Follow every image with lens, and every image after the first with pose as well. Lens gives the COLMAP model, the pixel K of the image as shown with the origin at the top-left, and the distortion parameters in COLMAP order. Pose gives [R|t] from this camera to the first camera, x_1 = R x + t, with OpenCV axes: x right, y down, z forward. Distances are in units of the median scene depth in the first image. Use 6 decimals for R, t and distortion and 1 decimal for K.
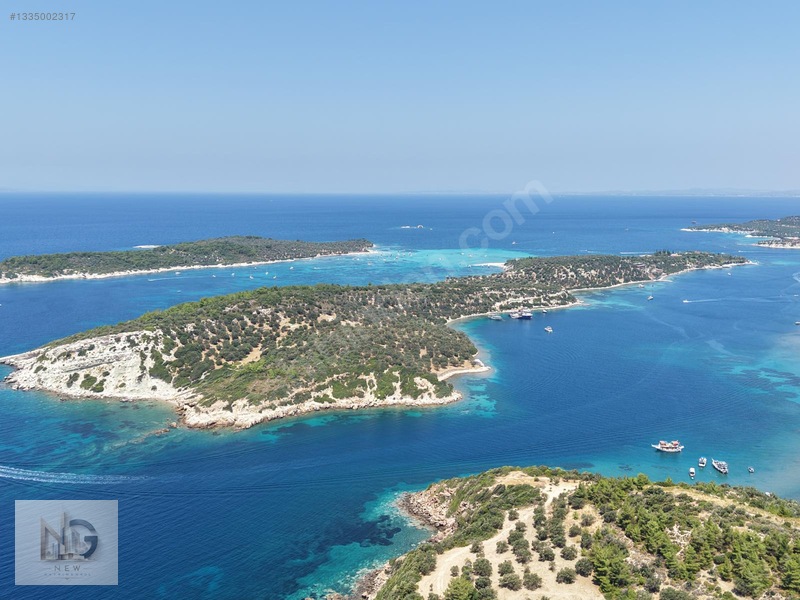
lens RADIAL K [[806.8, 0, 400.0], [0, 806.8, 300.0], [0, 0, 1]] dist [0.207259, -0.674090]
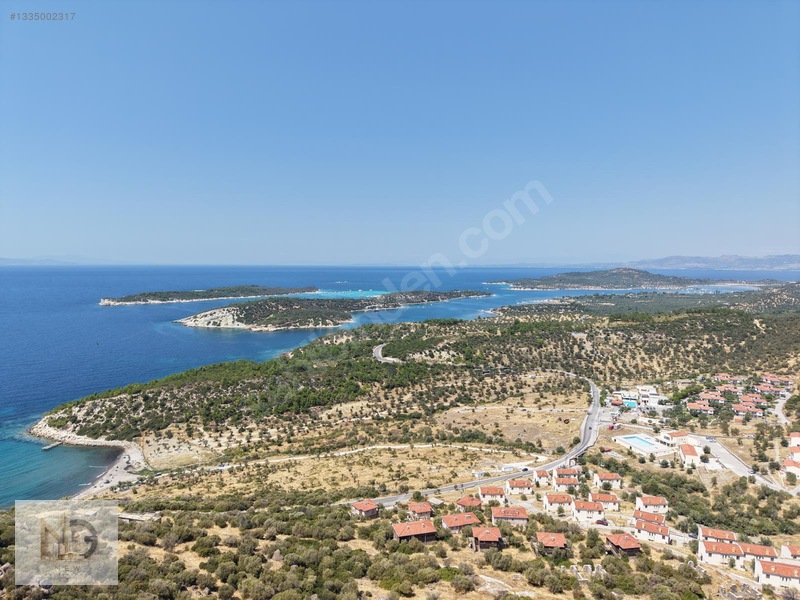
lens RADIAL K [[541.7, 0, 399.4], [0, 541.7, 300.9], [0, 0, 1]] dist [0.055892, -0.056326]
pose [[0.994416, -0.007491, 0.105267, 0.075077], [0.014535, 0.997694, -0.066303, 0.154057], [-0.104528, 0.067463, 0.992231, -1.001129]]
